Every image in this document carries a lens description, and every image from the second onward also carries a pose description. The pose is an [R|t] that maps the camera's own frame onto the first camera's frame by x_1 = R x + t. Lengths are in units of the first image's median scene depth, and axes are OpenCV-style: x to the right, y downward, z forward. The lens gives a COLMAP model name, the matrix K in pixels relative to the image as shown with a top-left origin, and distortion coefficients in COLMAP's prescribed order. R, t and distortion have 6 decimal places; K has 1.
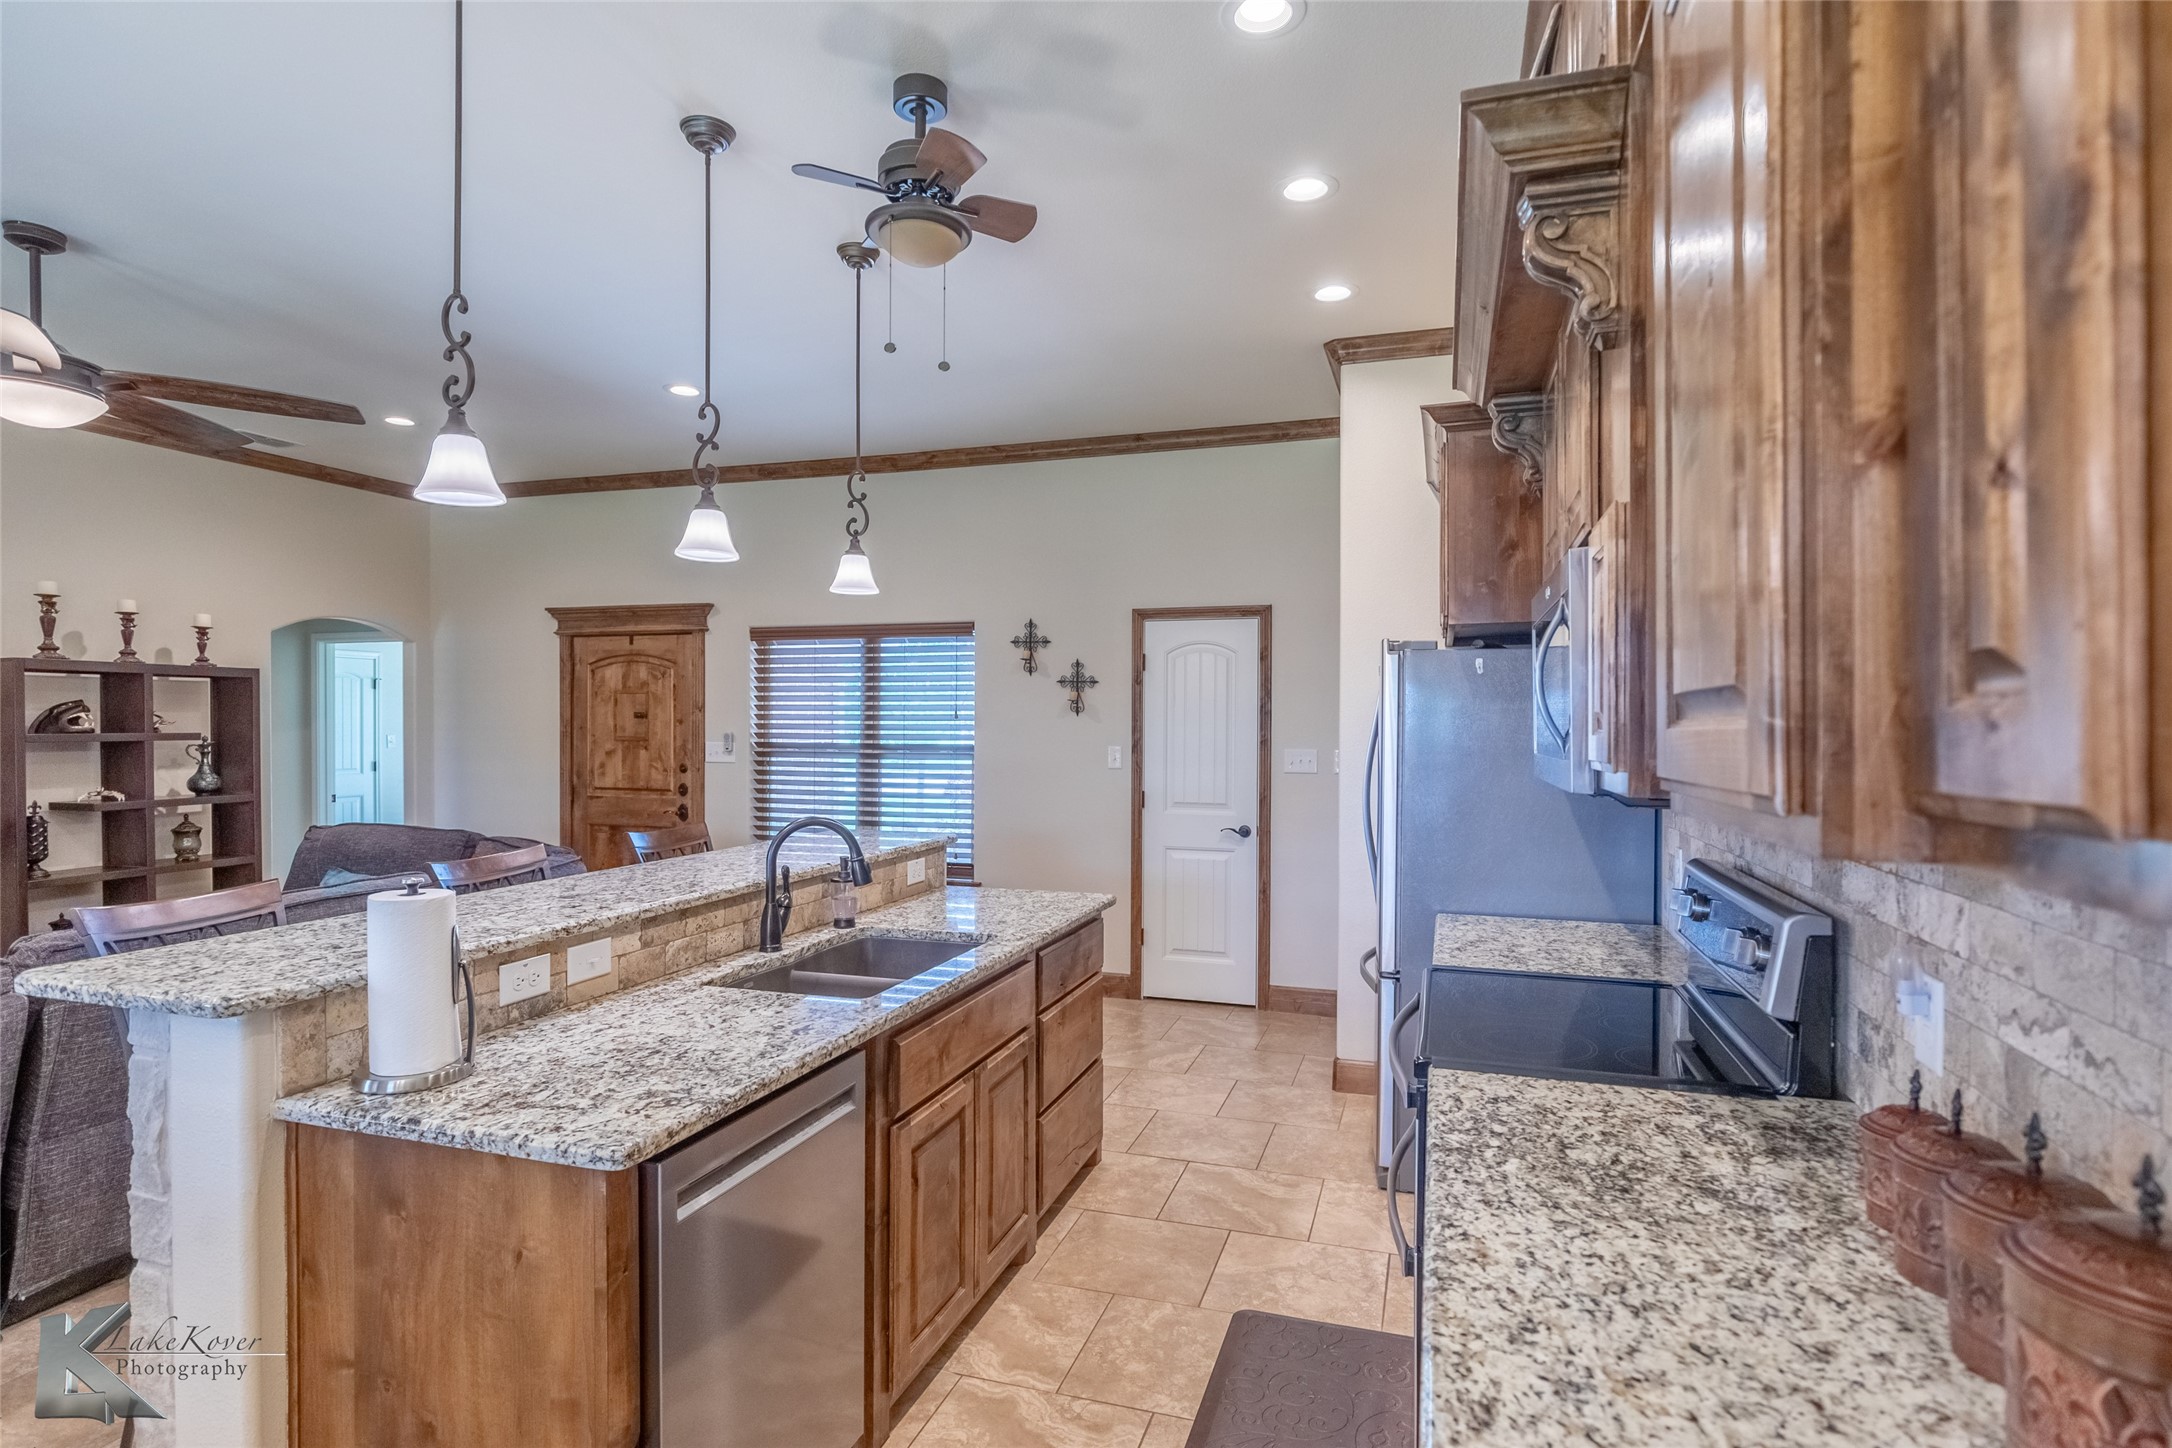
lens RADIAL K [[1100.4, 0, 1110.4], [0, 1100.4, 732.0], [0, 0, 1]] dist [-0.001239, -0.000194]
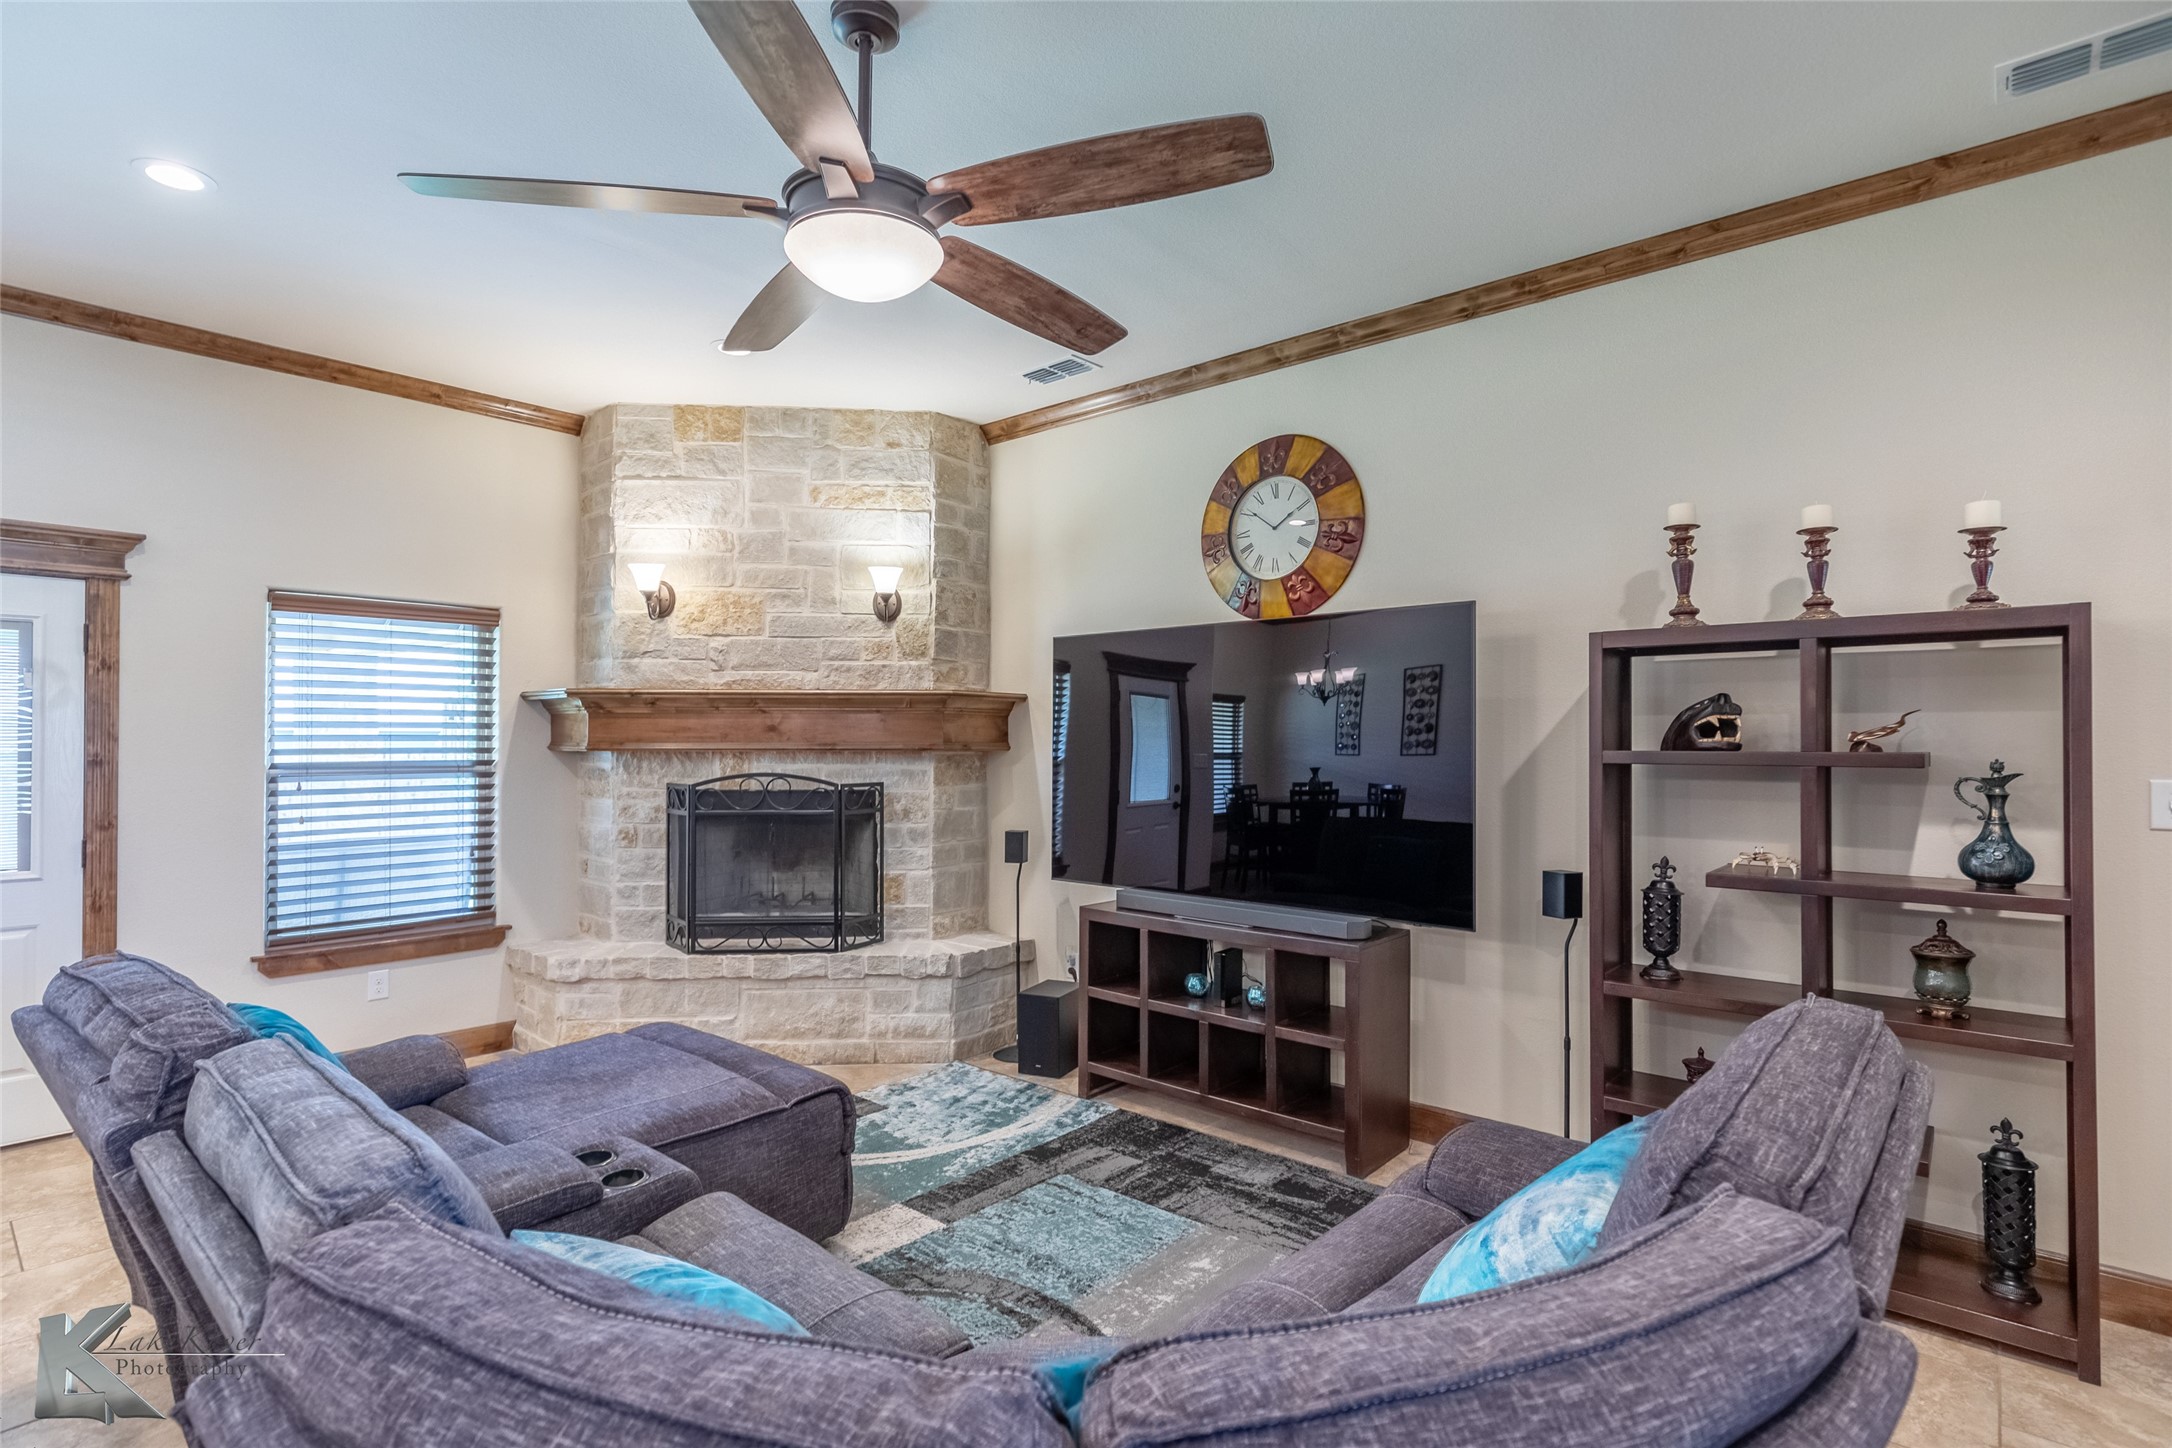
lens RADIAL K [[1041.9, 0, 1062.7], [0, 1041.9, 736.4], [0, 0, 1]] dist [0.001475, 0.000545]
pose [[-0.418720, -0.002118, -0.908113, -0.259190], [-0.009753, 0.999950, 0.002165, -0.003722], [0.908063, 0.009764, -0.418720, 0.845250]]
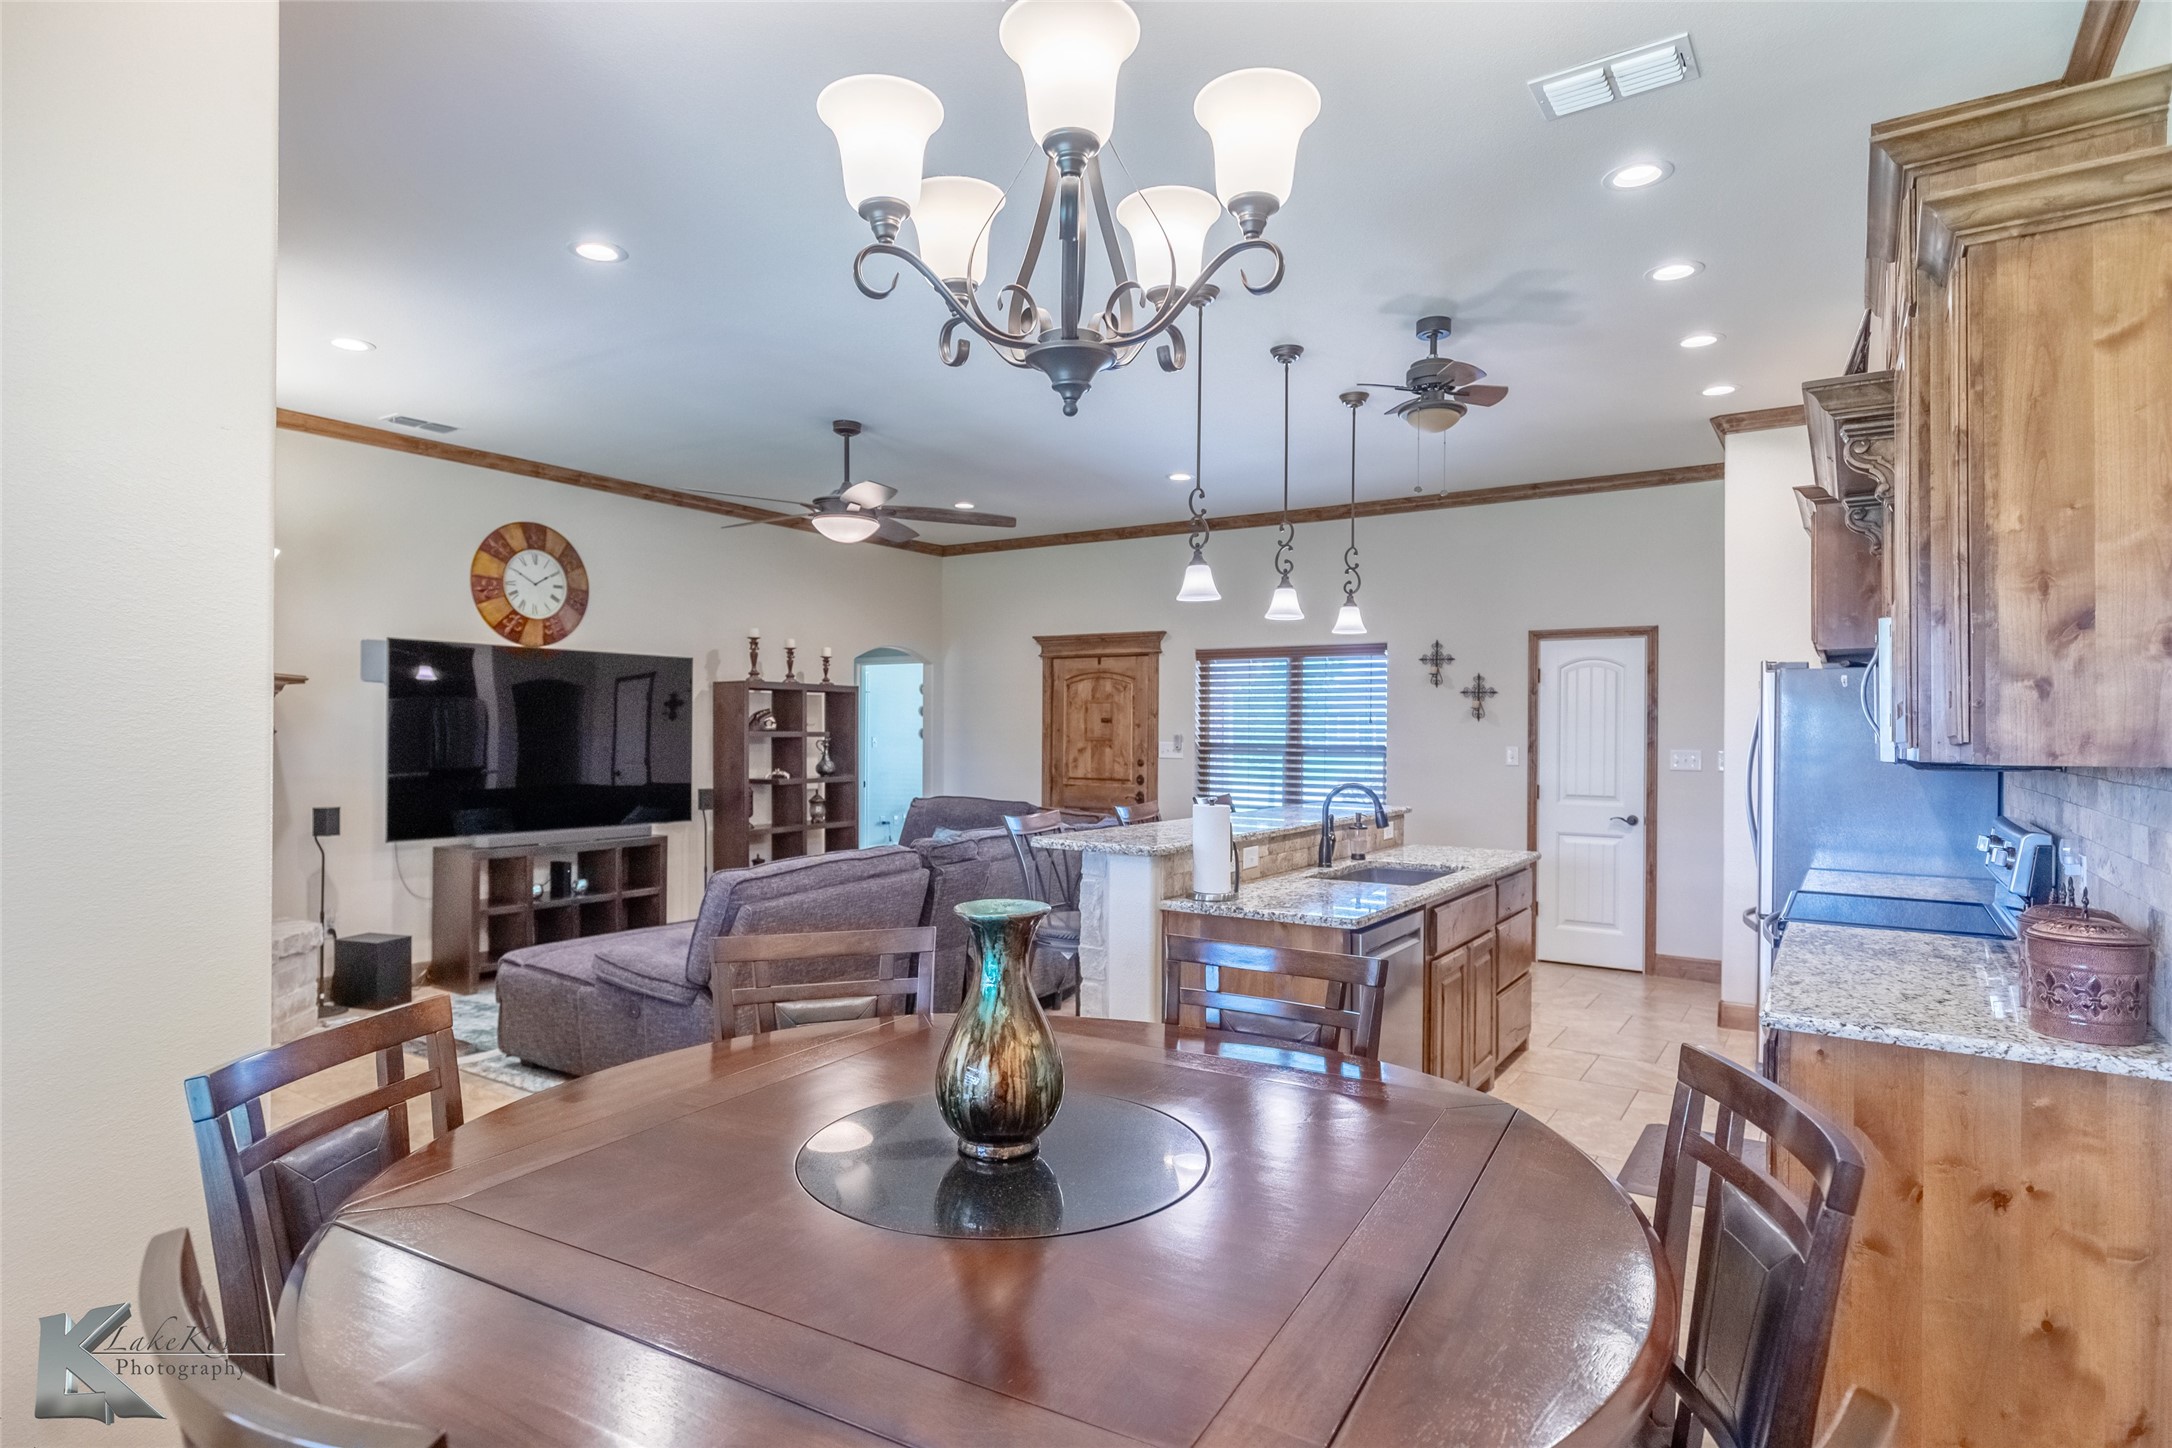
lens RADIAL K [[1175.5, 0, 1093.9], [0, 1175.5, 727.7], [0, 0, 1]] dist [0.000019, -0.000717]
pose [[0.960528, 0.003184, -0.278167, -0.079794], [-0.006686, 0.999910, -0.011643, 0.010629], [0.278105, 0.013043, 0.960462, -0.354534]]
